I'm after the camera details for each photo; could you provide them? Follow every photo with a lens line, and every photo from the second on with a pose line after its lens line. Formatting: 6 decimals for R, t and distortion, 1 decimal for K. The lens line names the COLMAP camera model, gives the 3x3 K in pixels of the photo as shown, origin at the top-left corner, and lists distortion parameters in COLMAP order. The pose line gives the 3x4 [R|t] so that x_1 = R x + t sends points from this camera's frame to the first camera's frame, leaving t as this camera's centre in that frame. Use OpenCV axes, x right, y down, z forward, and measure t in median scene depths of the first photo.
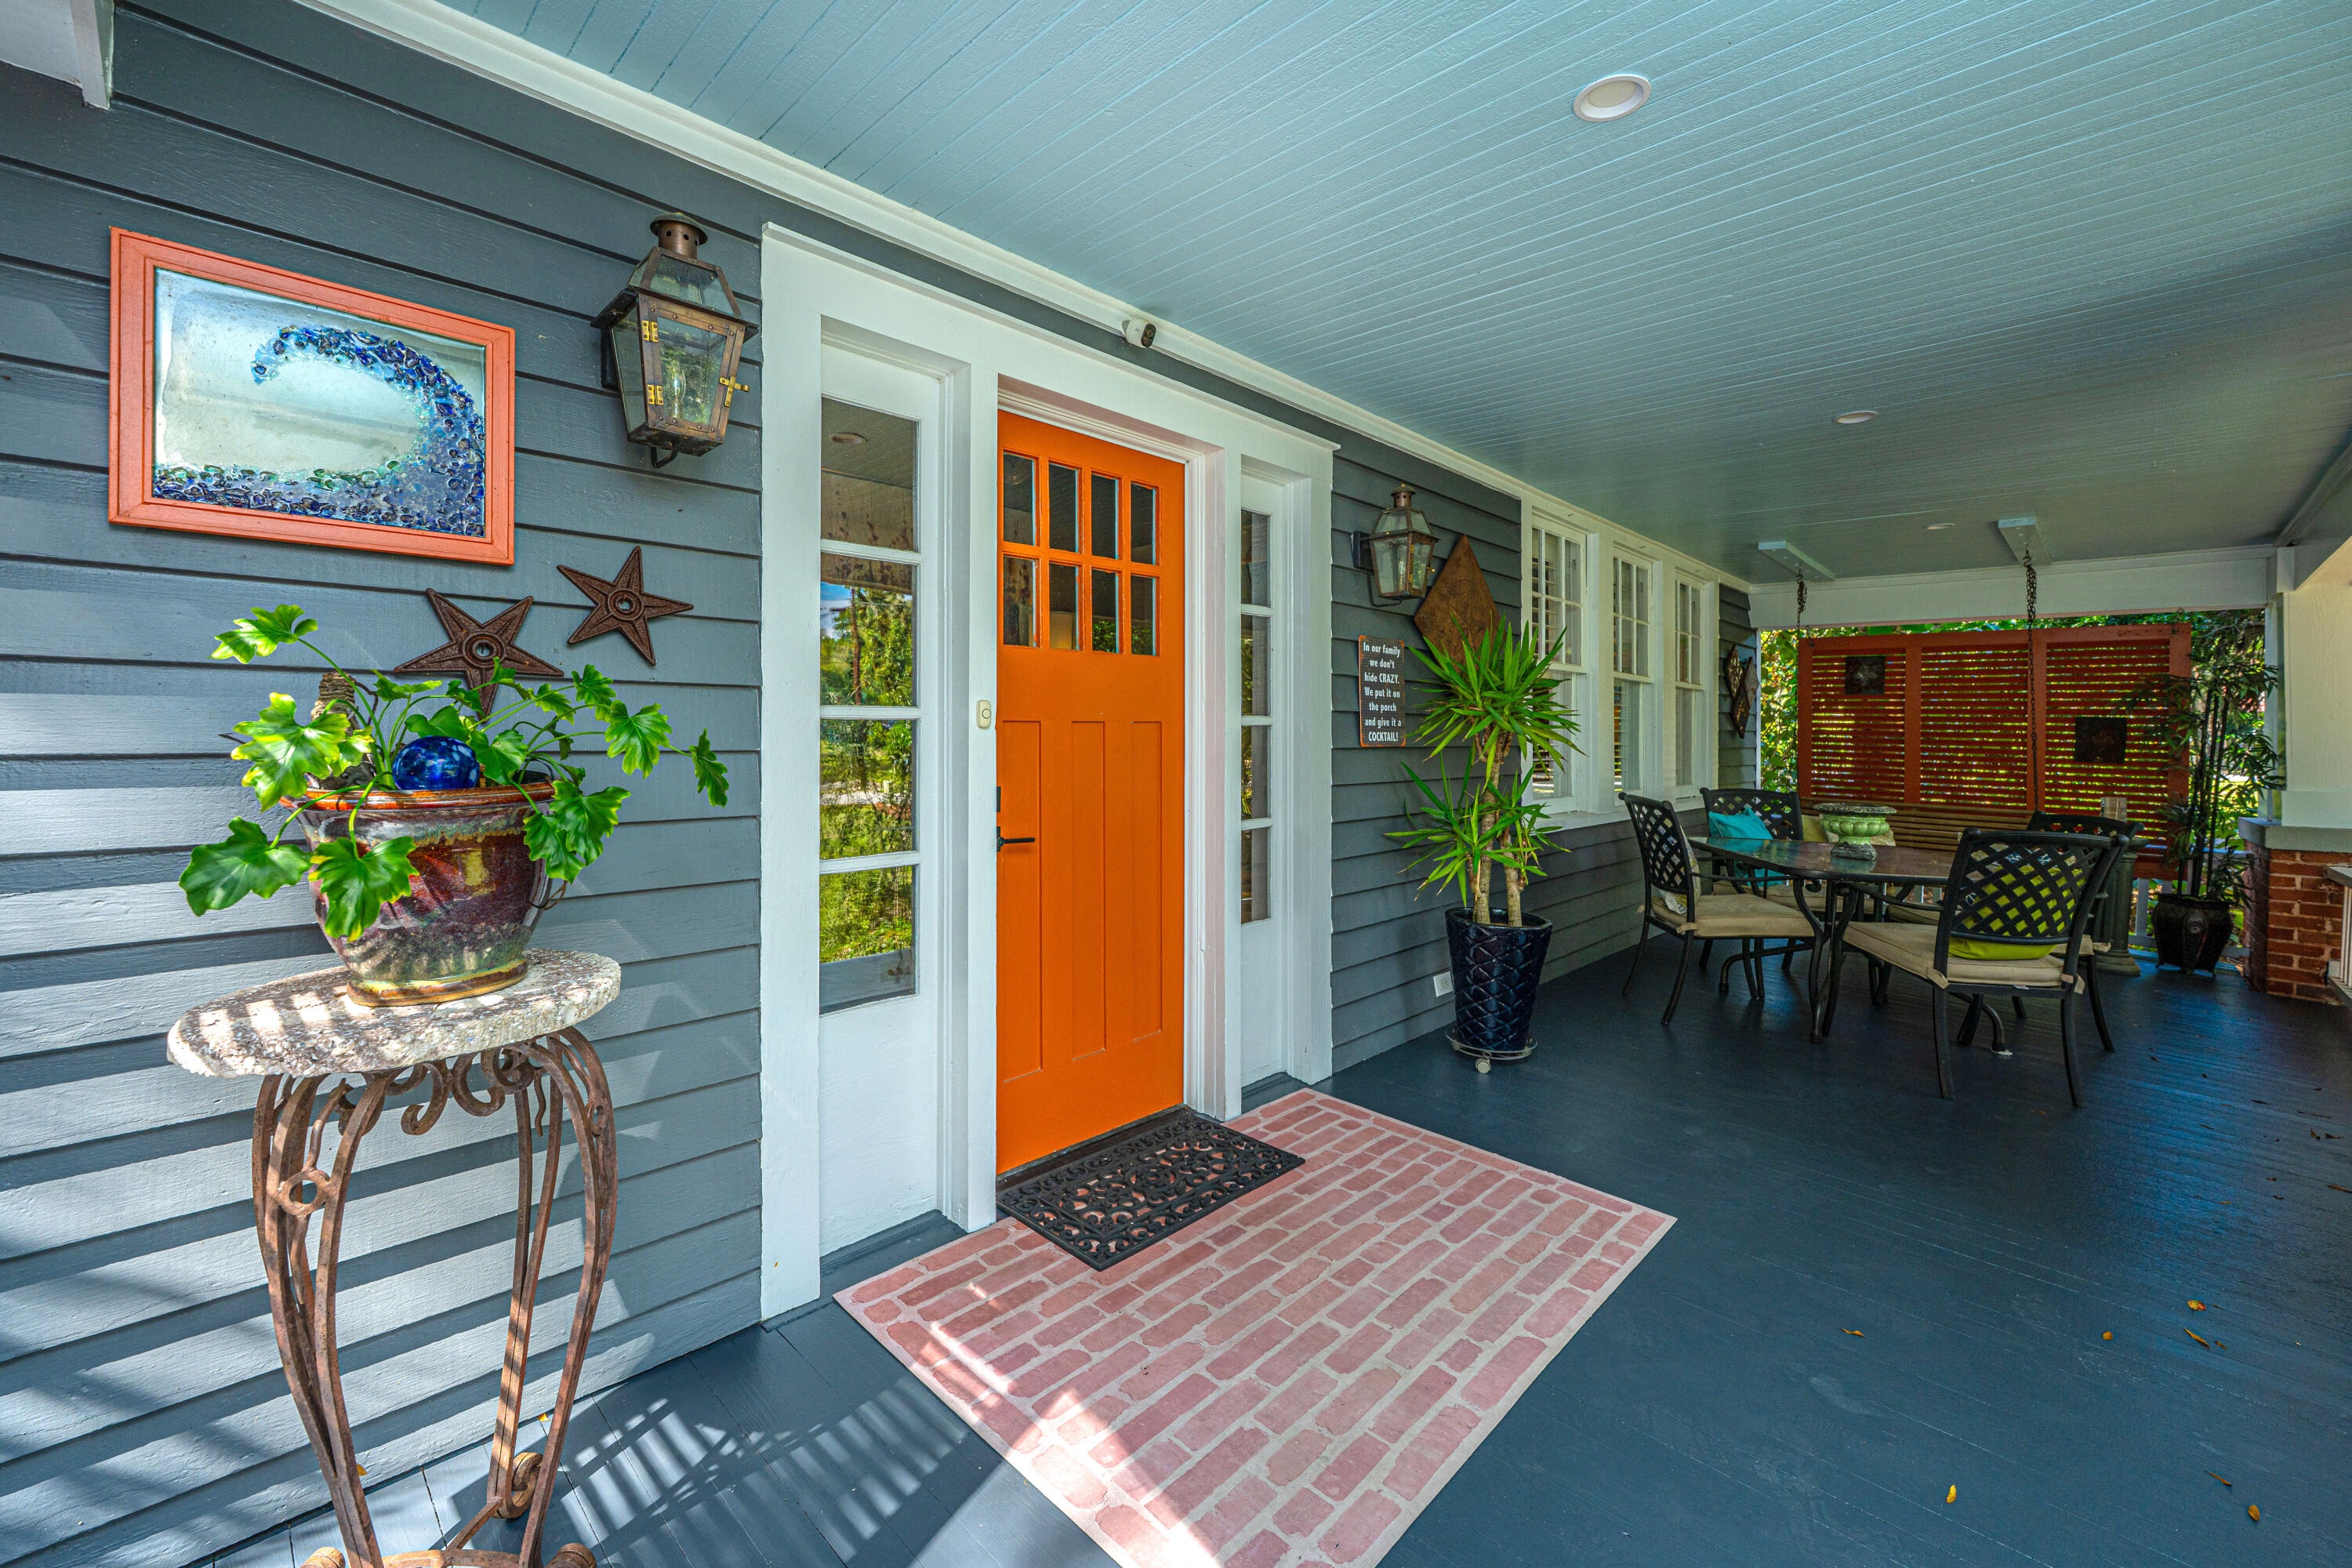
lens RADIAL K [[927.6, 0, 1166.3], [0, 927.6, 771.2], [0, 0, 1]] dist [-0.003566, 0.000376]
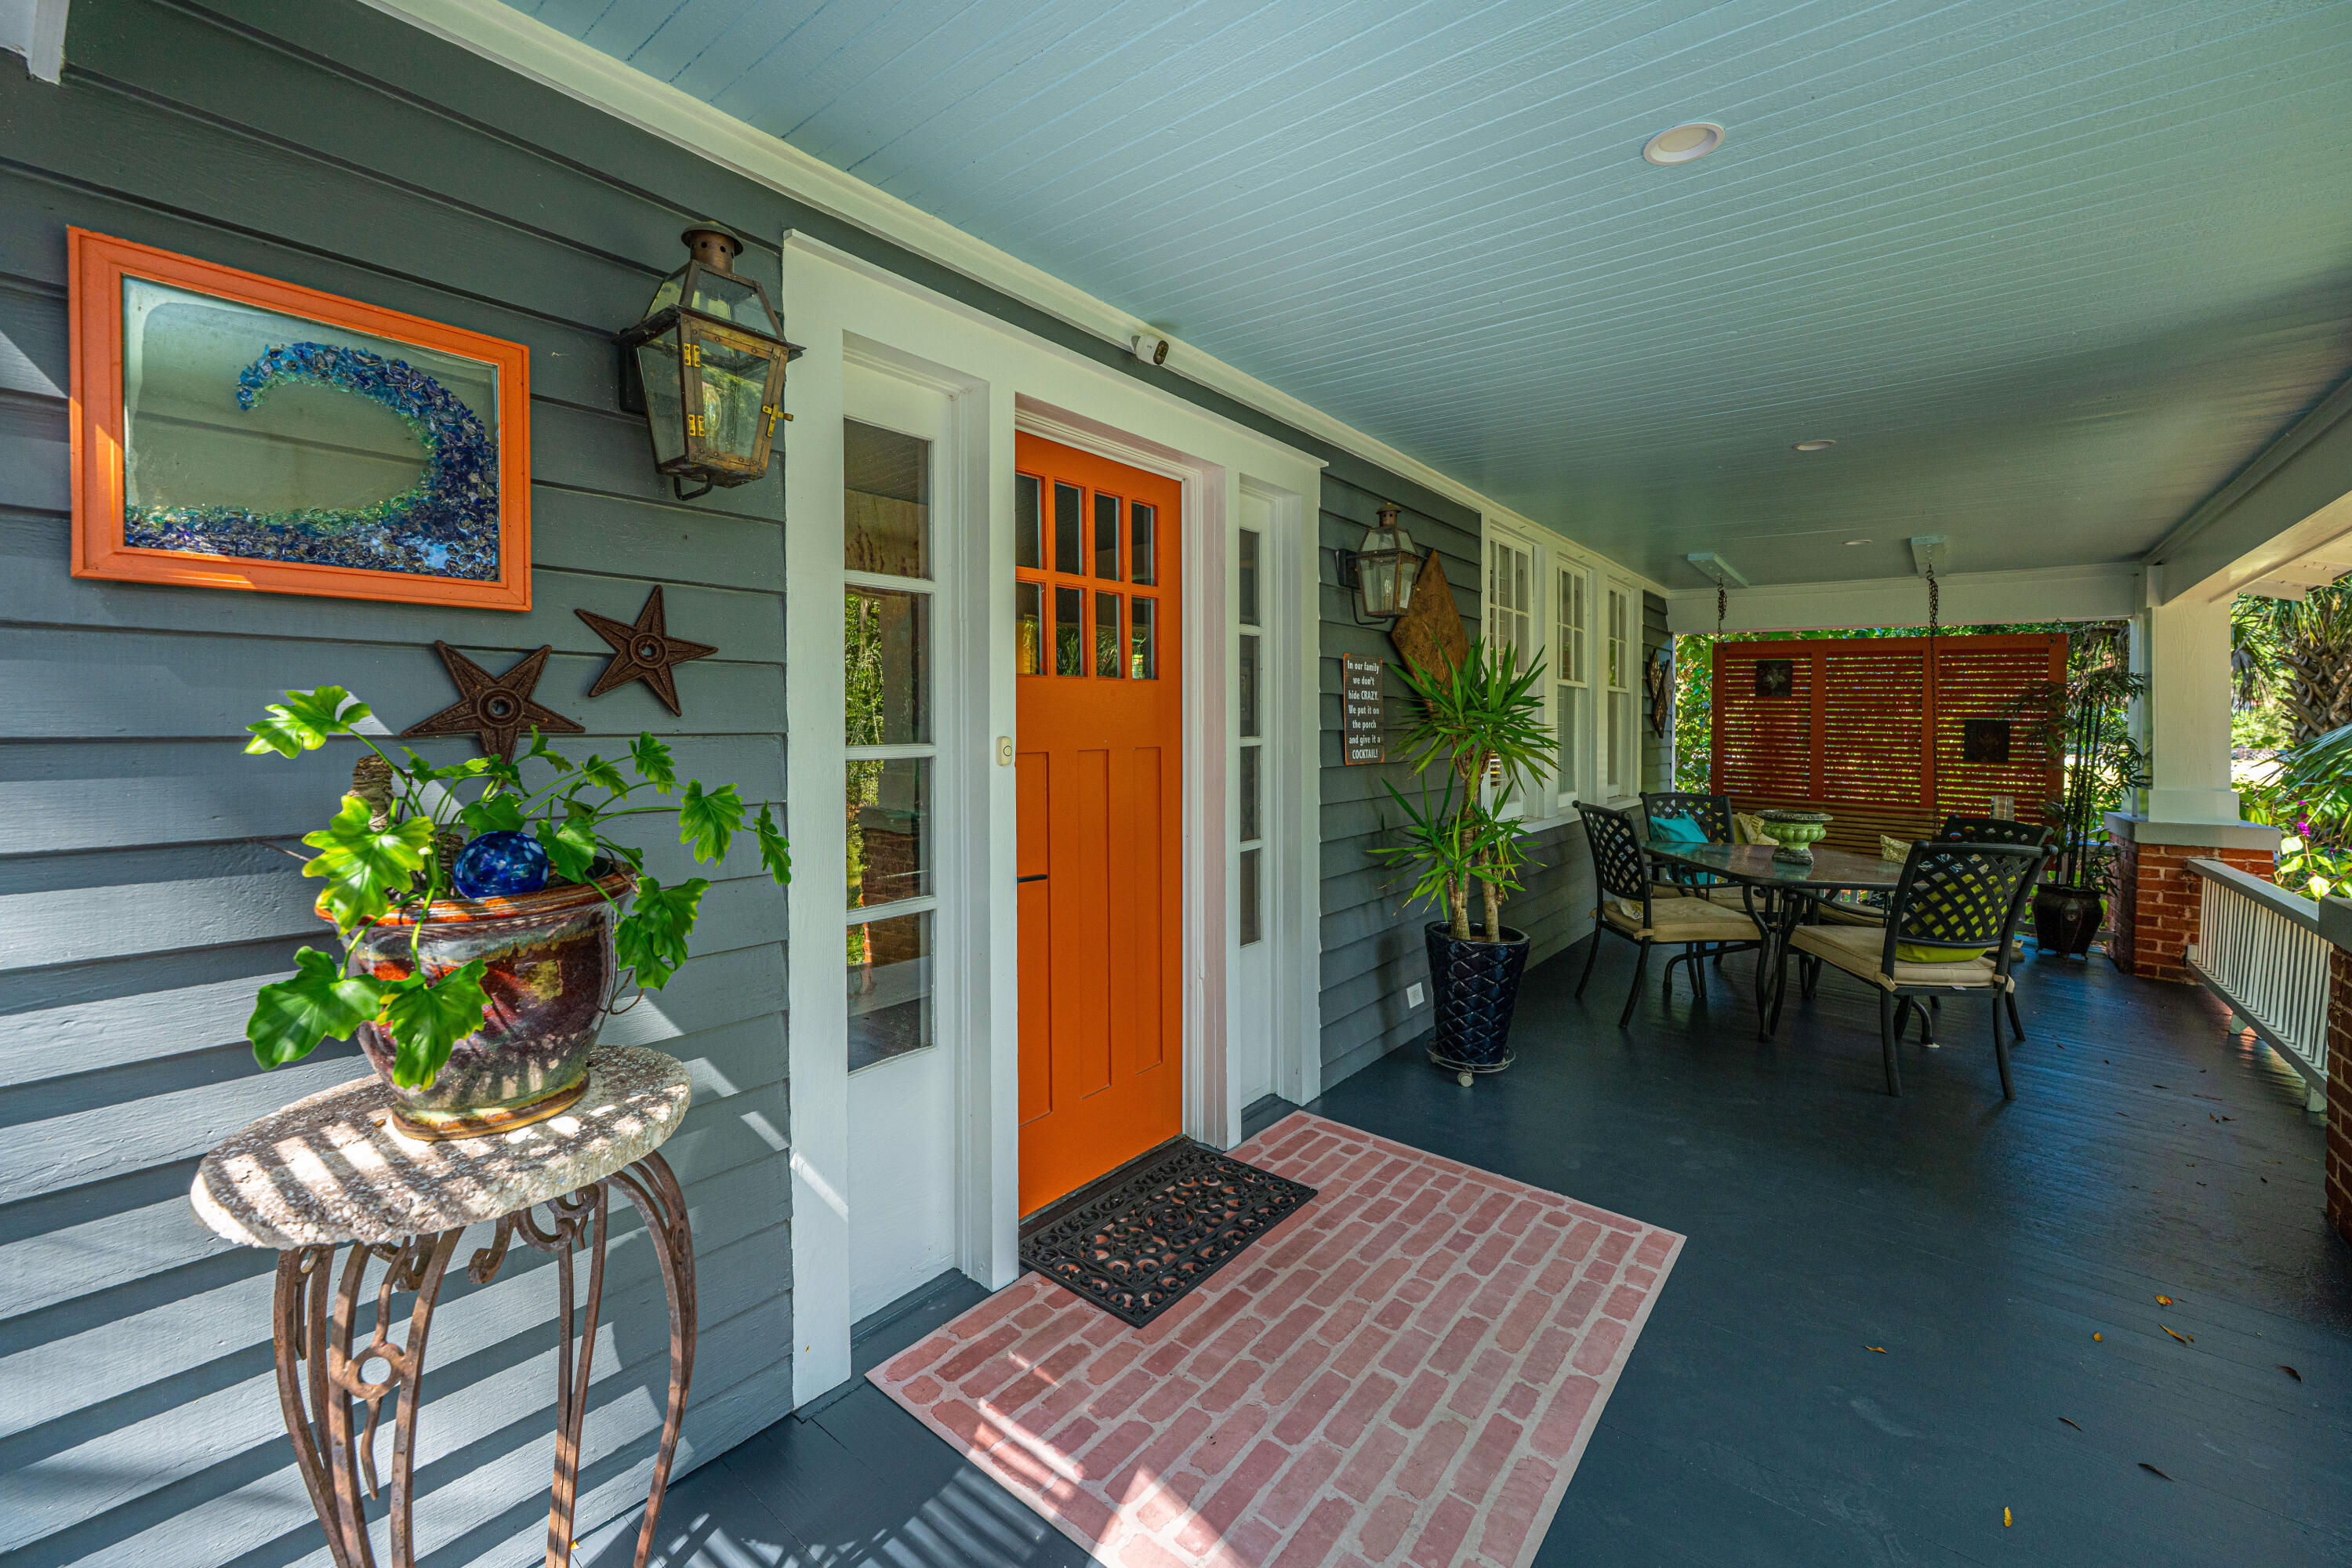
lens RADIAL K [[927.6, 0, 1142.9], [0, 927.6, 769.5], [0, 0, 1]] dist [-0.003566, 0.000376]
pose [[0.996163, -0.008775, 0.087072, -0.131156], [0.007542, 0.999867, 0.014477, -0.053028], [-0.087188, -0.013764, 0.996097, 0.037793]]
